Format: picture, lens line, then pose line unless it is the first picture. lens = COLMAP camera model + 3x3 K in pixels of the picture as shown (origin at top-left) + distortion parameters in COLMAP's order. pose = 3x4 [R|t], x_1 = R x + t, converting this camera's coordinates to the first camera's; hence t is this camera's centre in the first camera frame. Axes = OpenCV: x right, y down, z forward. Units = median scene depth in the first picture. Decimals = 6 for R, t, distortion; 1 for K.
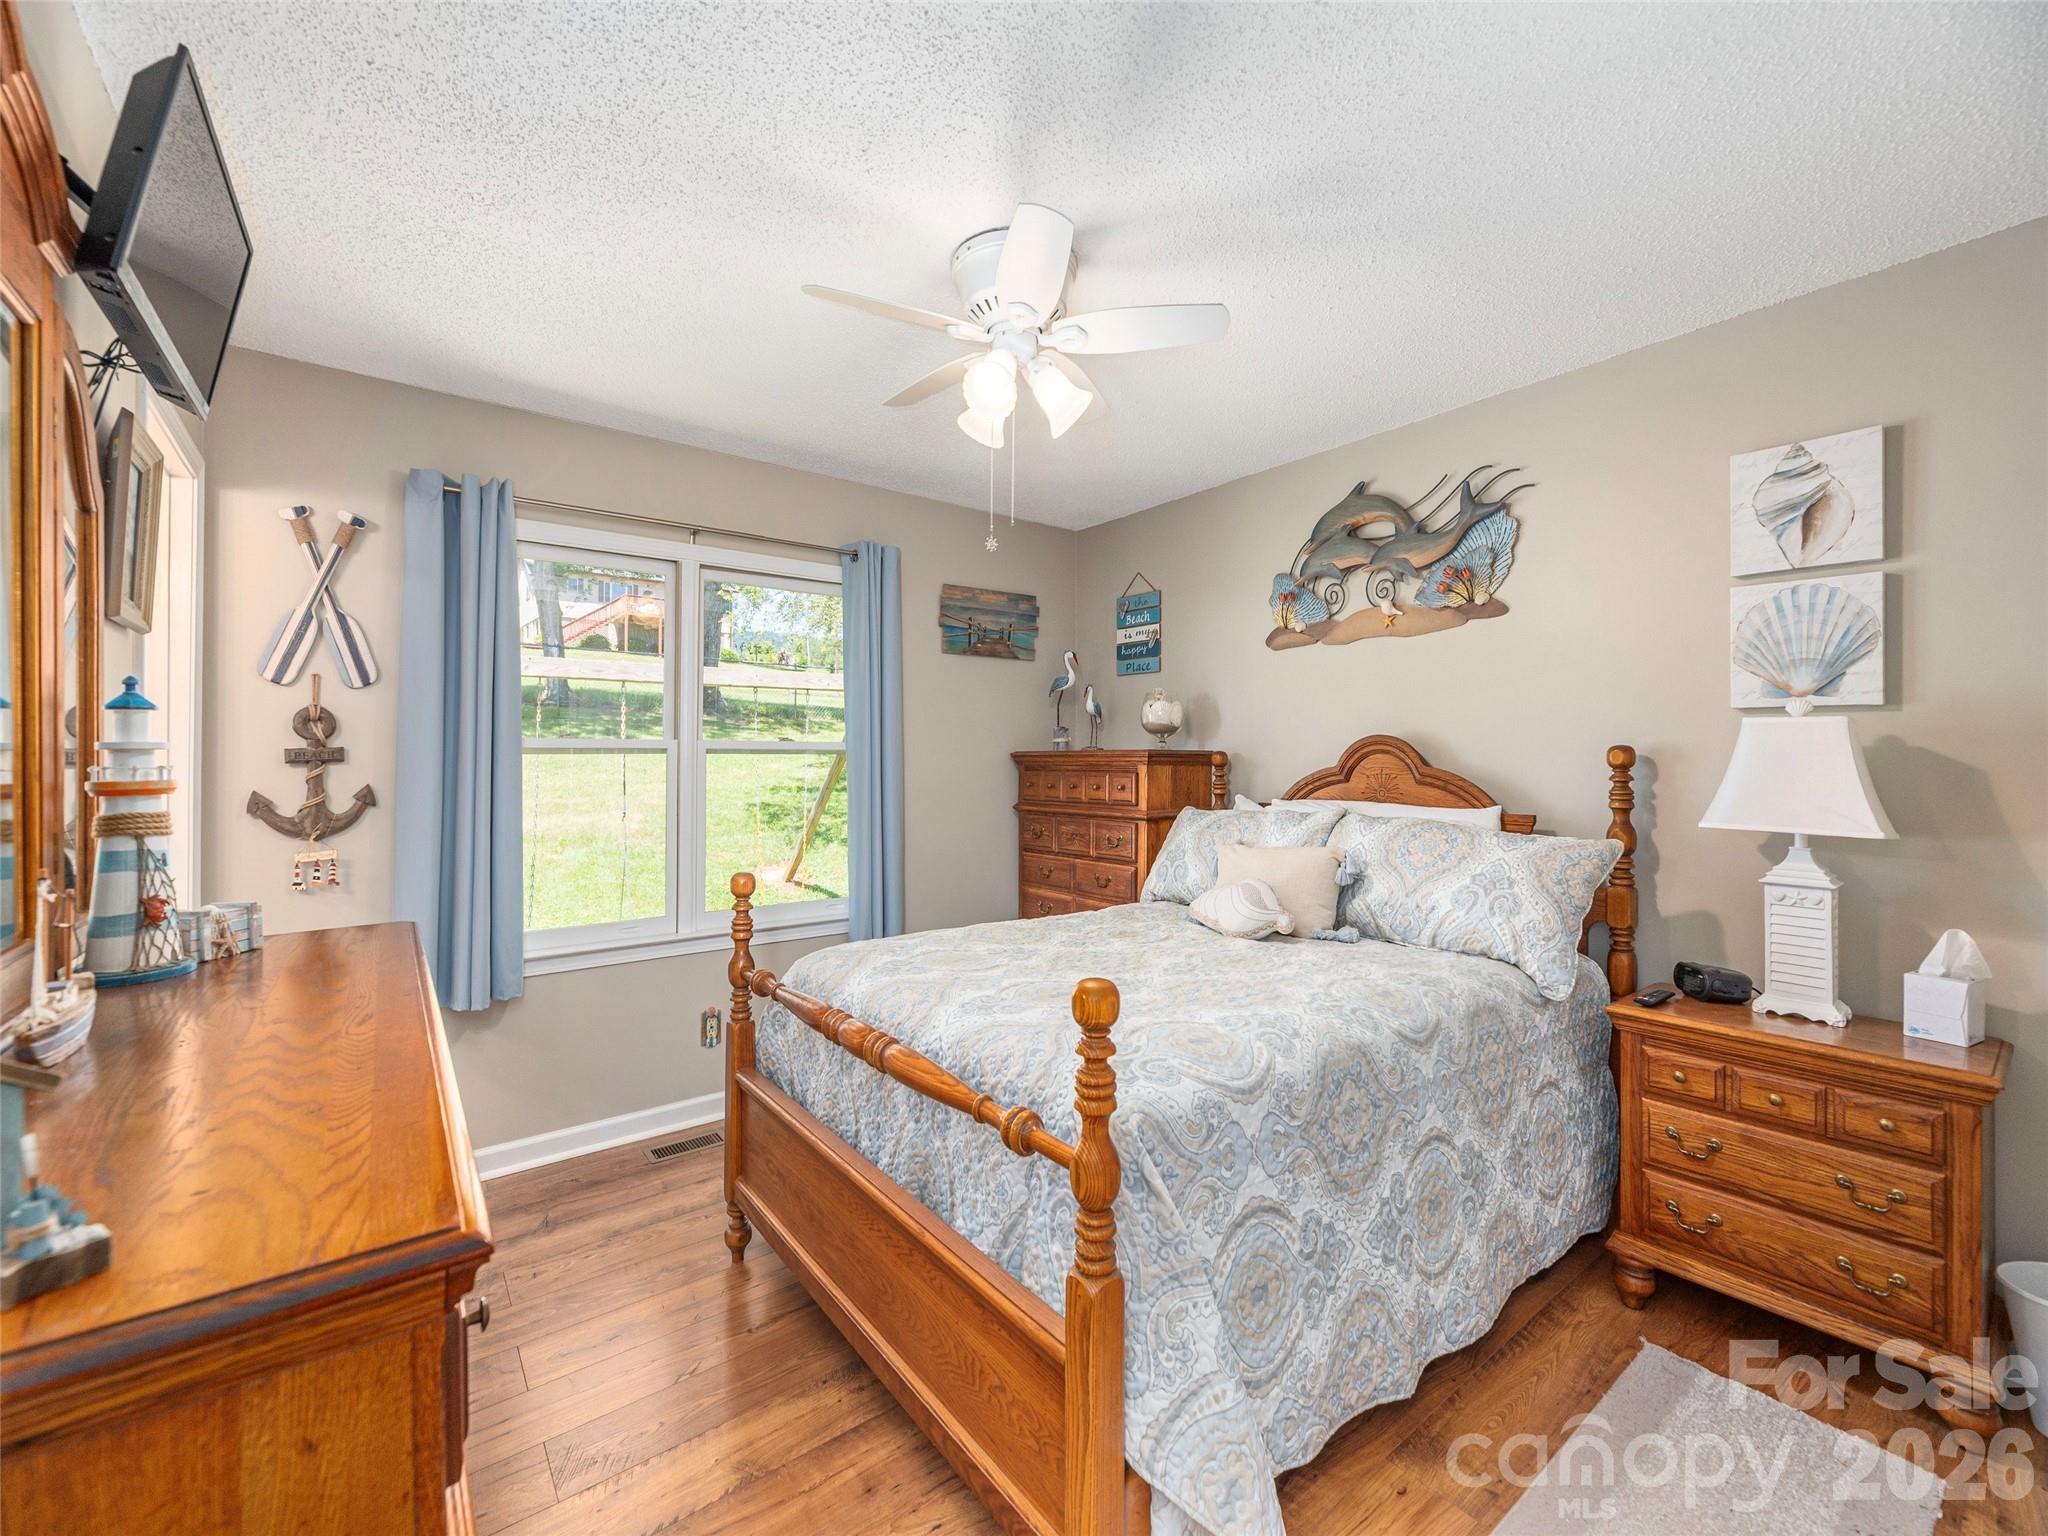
lens RADIAL K [[840.5, 0, 1016.9], [0, 840.5, 771.7], [0, 0, 1]] dist [0.000006, 0.000209]
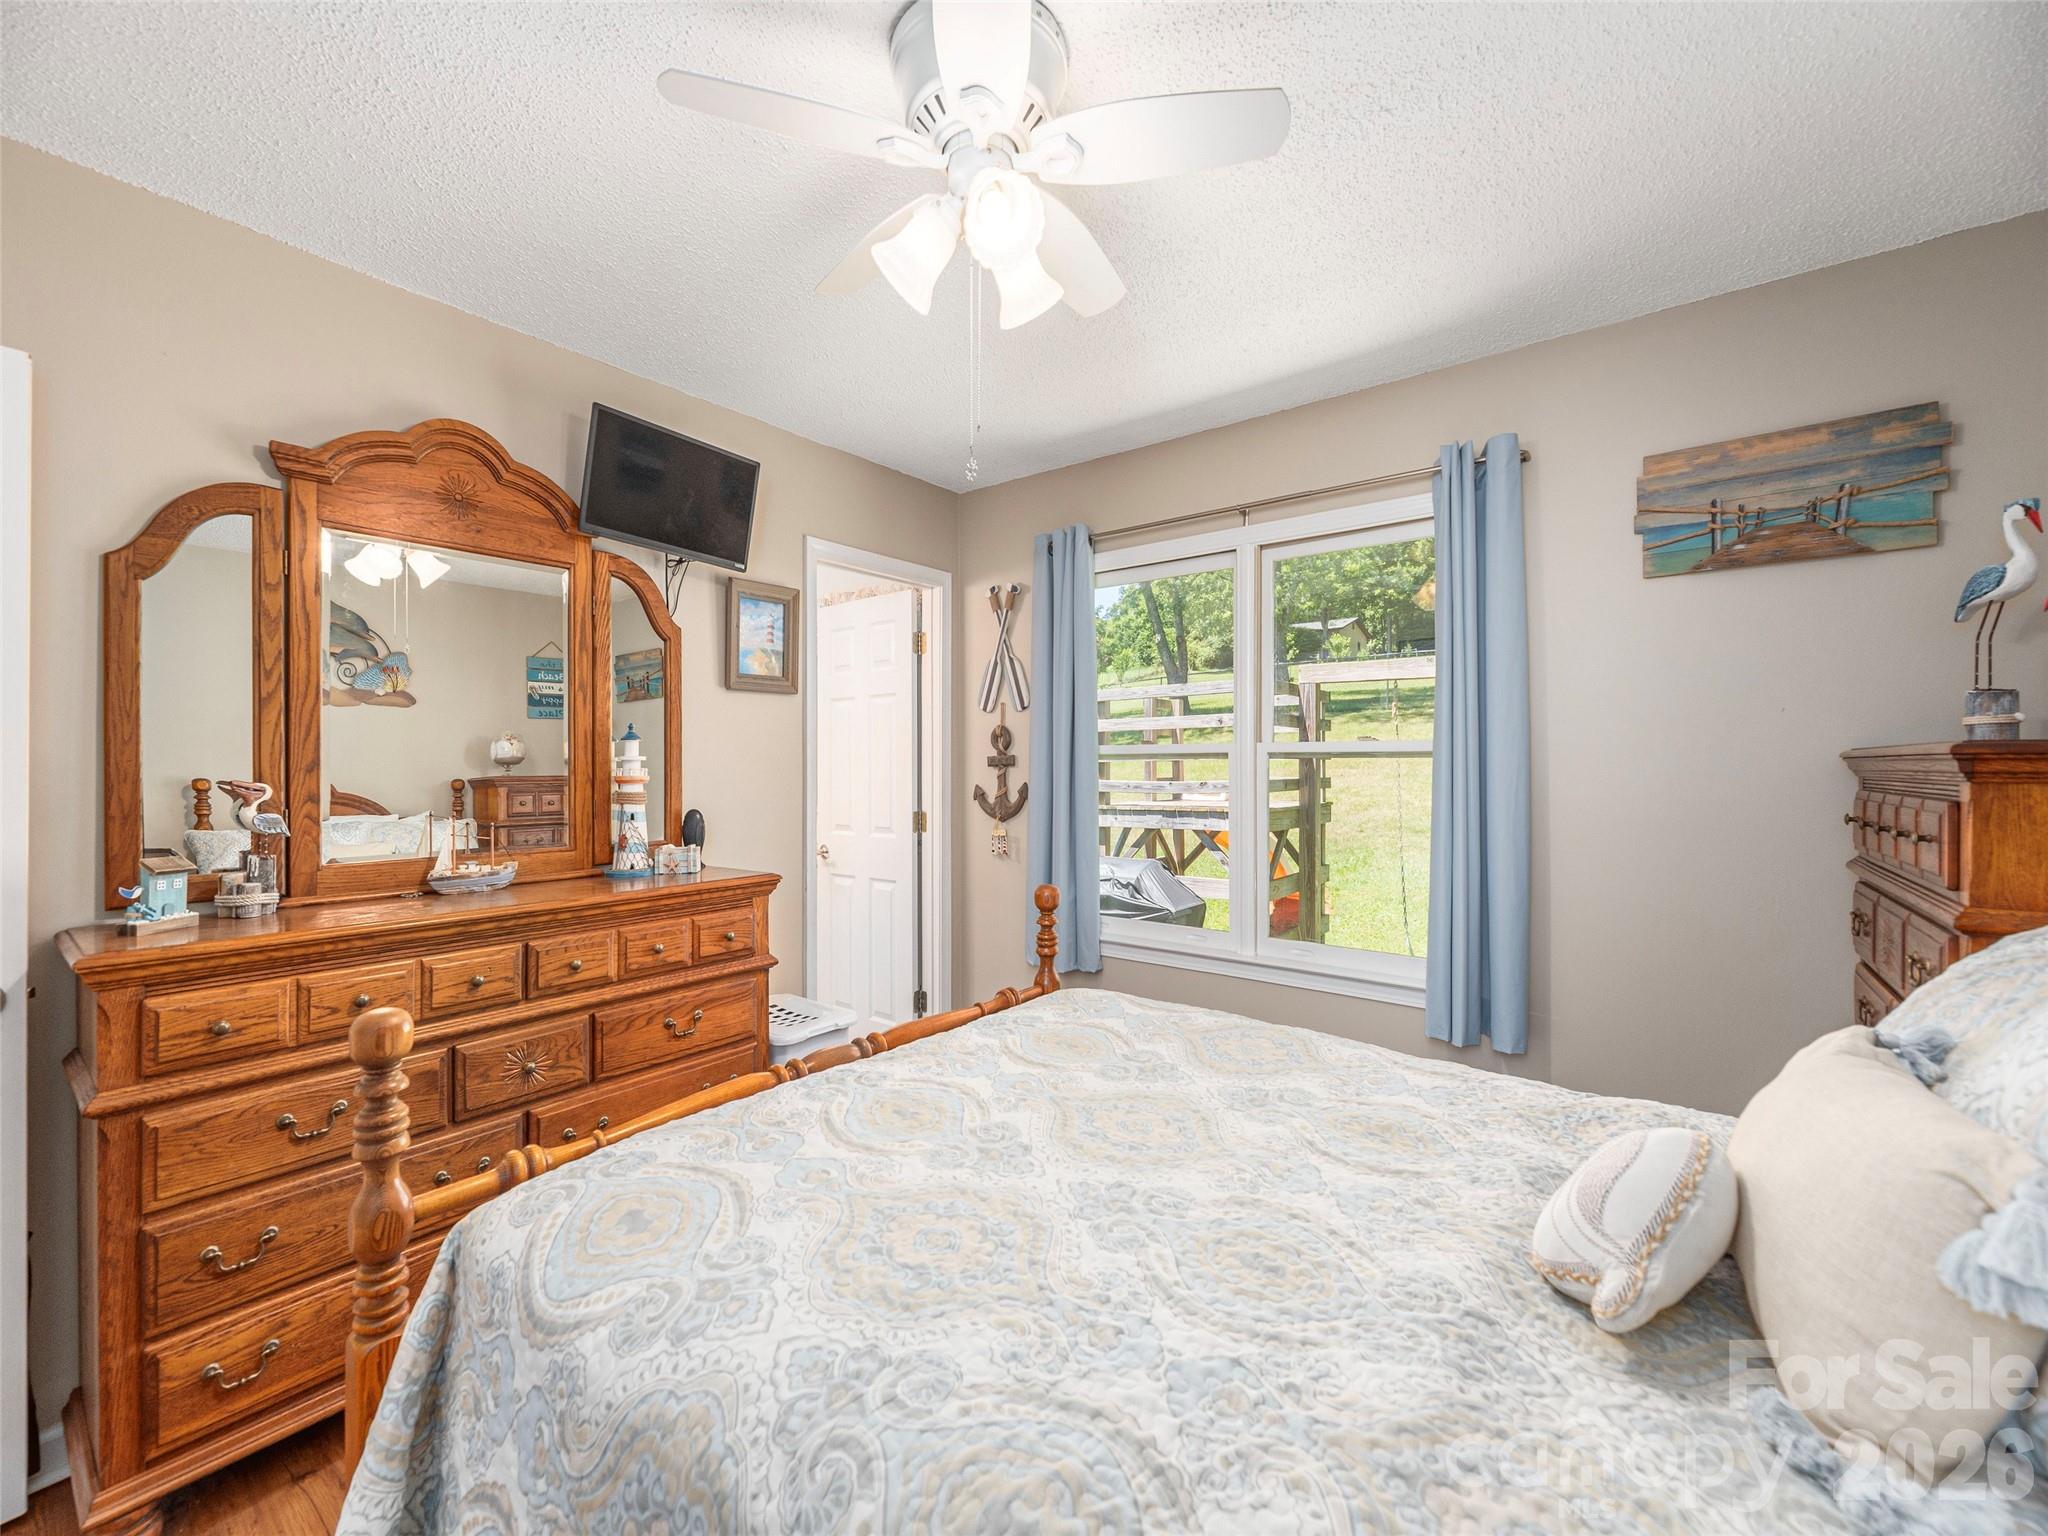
lens RADIAL K [[840.5, 0, 1016.9], [0, 840.5, 771.7], [0, 0, 1]] dist [0.000006, 0.000209]
pose [[0.252850, 0.014007, -0.967404, 0.528411], [-0.012851, 0.999856, 0.011117, -0.016647], [0.967420, 0.009621, 0.252994, 0.657271]]
